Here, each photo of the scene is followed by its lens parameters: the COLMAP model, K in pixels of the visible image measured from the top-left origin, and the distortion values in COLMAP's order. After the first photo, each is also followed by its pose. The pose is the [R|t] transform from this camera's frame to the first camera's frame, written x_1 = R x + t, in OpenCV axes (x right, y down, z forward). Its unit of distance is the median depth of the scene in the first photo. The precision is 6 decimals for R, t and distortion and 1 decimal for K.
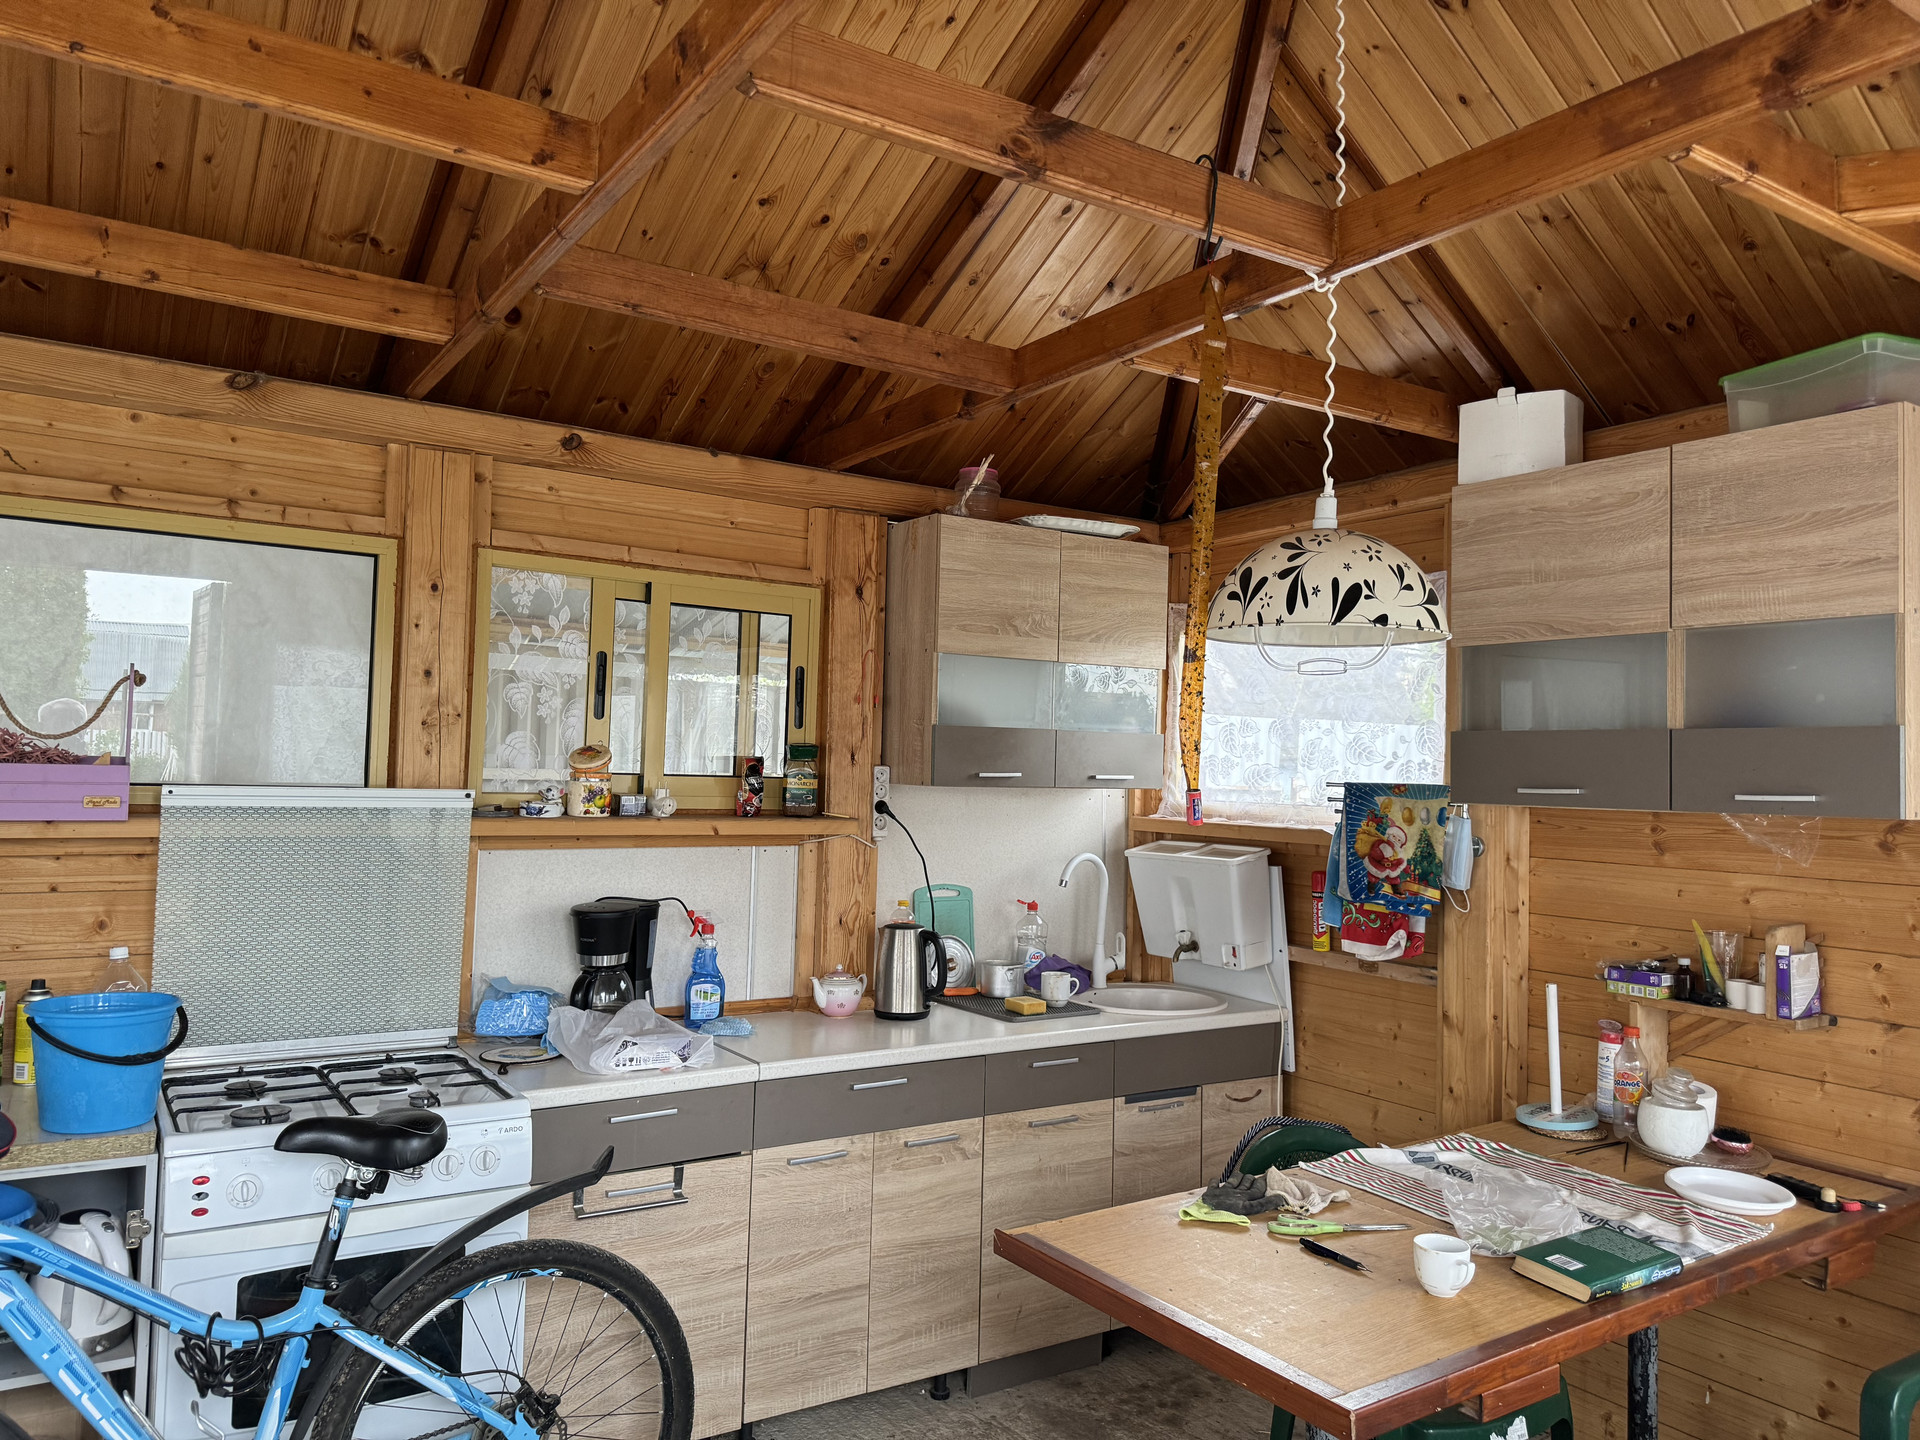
lens RADIAL K [[1356.0, 0, 960.0], [0, 1356.0, 720.0], [0, 0, 1]] dist [0.050646, -0.060266]
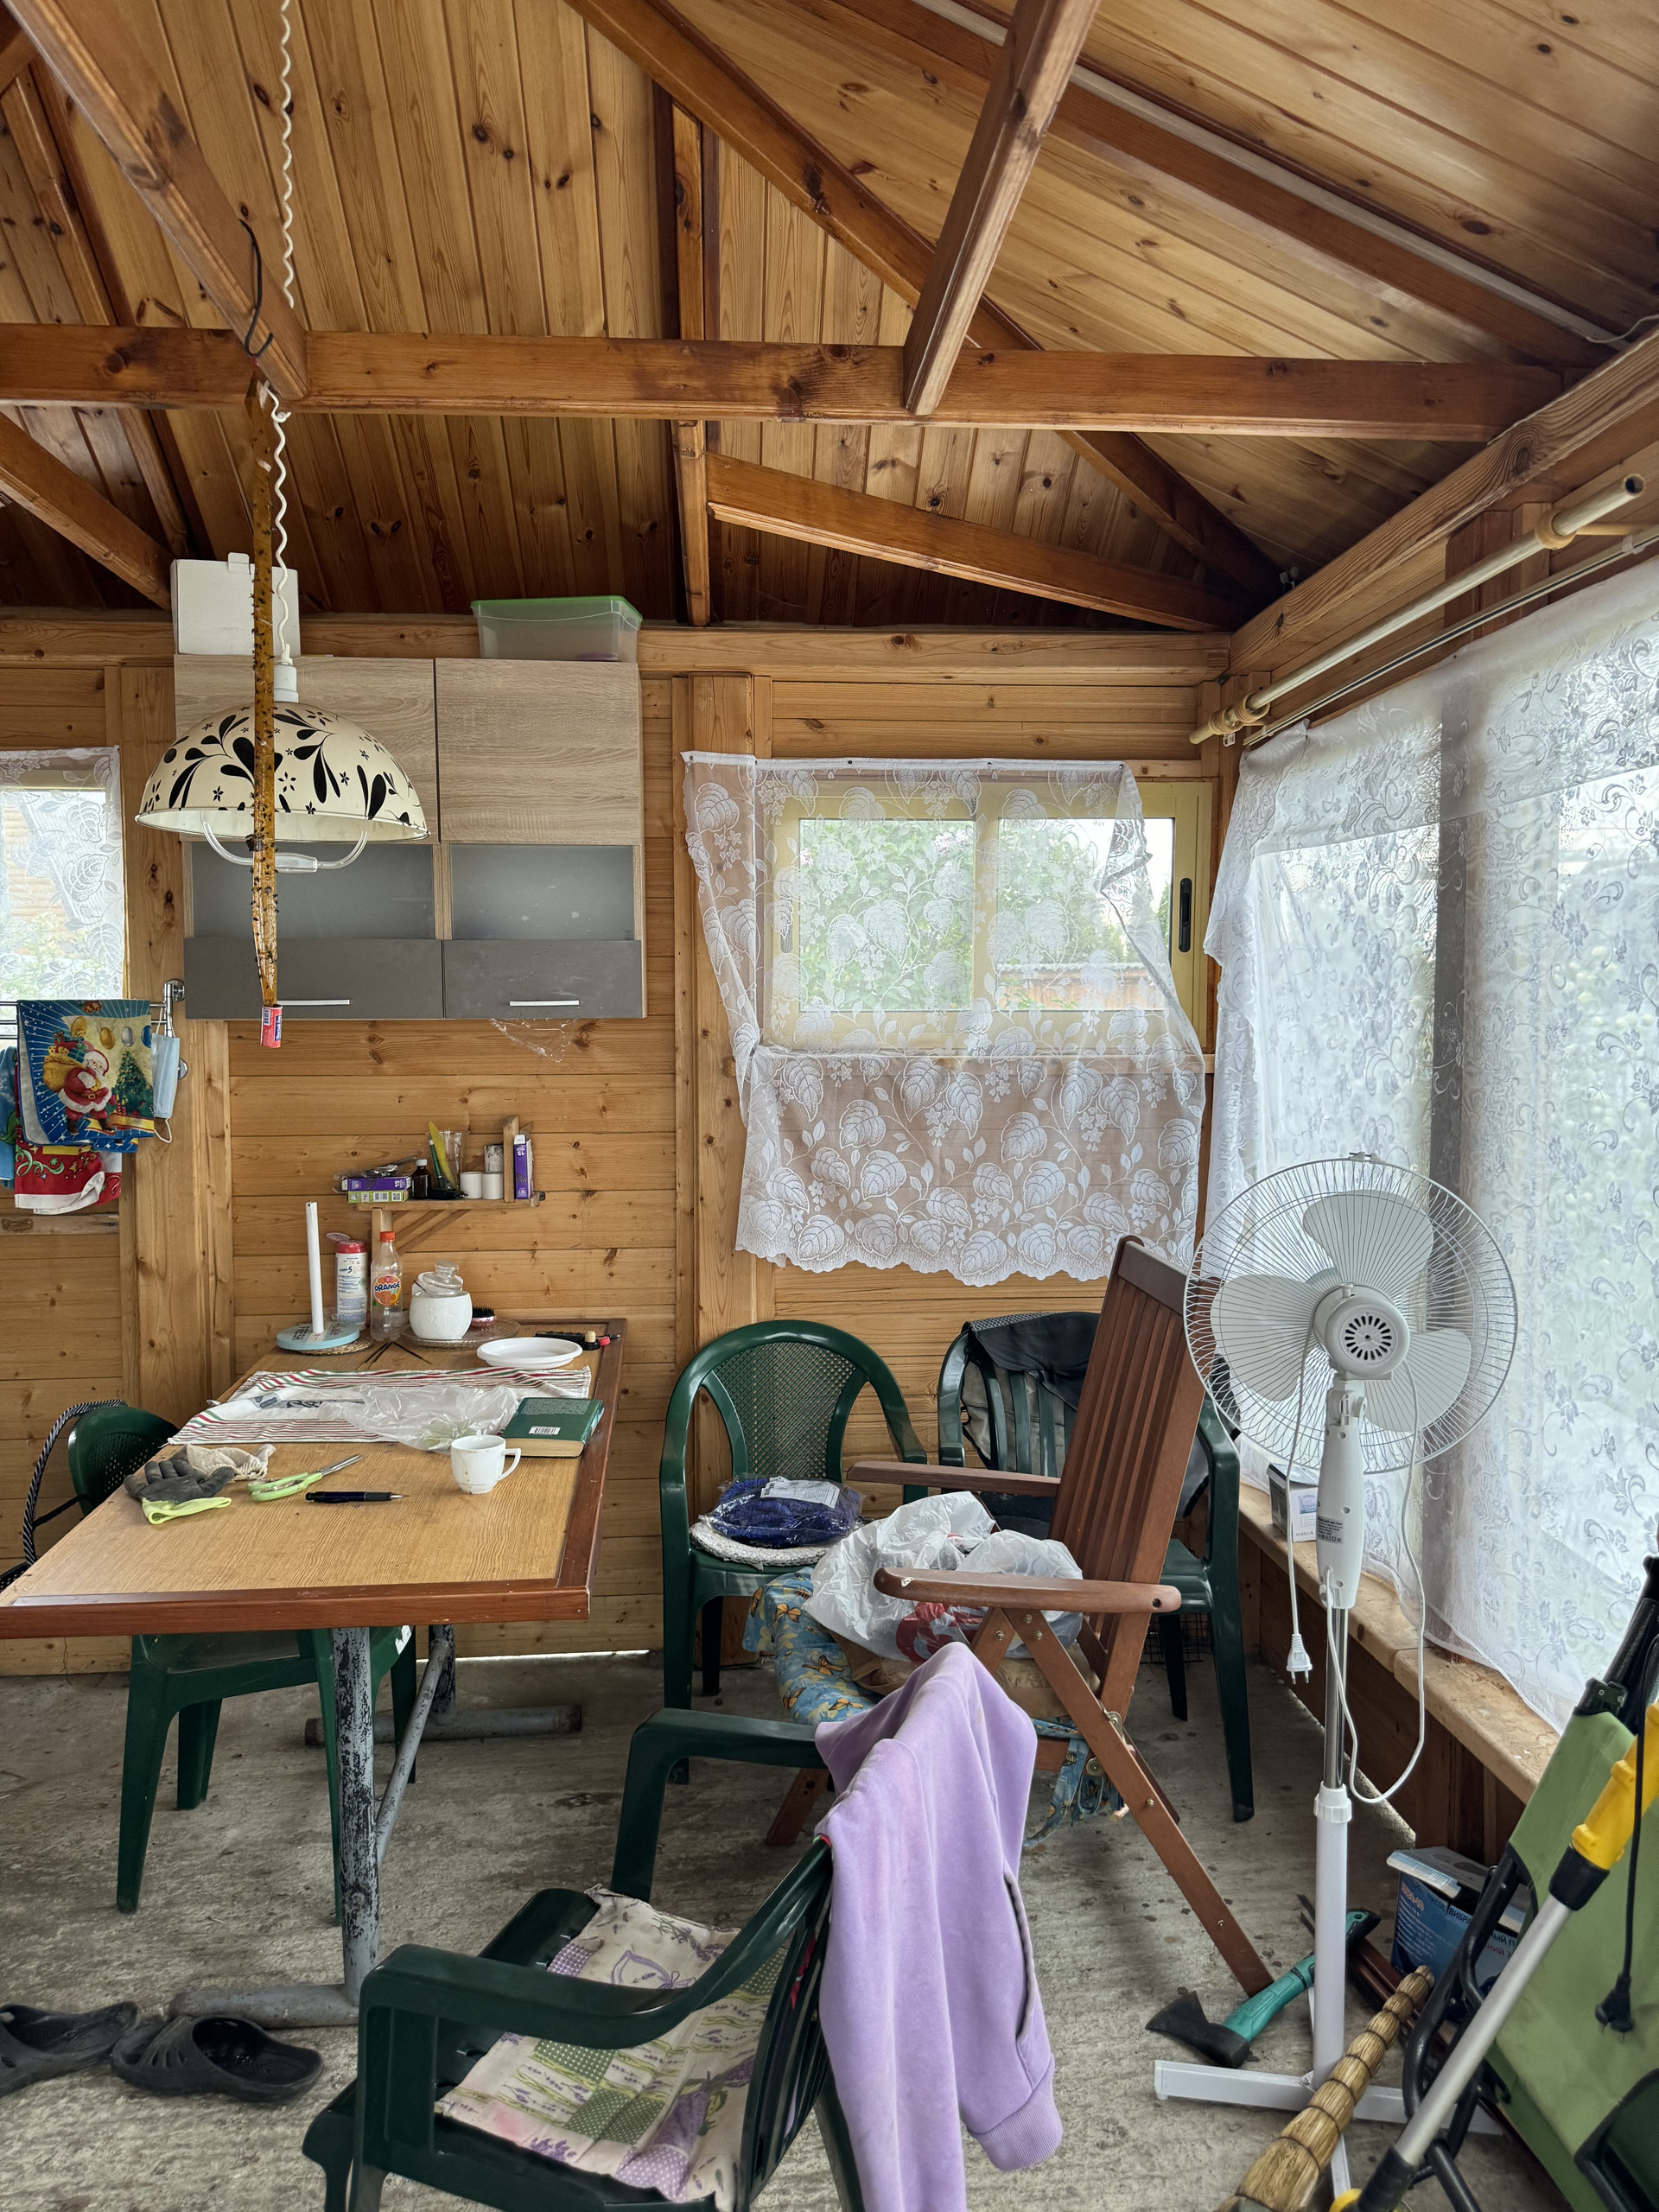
lens RADIAL K [[1553.0, 0, 829.5], [0, 1553.0, 1106.0], [0, 0, 1]] dist [0.097776, -0.221250]
pose [[0.474832, -0.080591, 0.876379, -0.336120], [-0.018246, 0.994683, 0.101356, 0.005758], [-0.879887, -0.064117, 0.470837, 0.149898]]
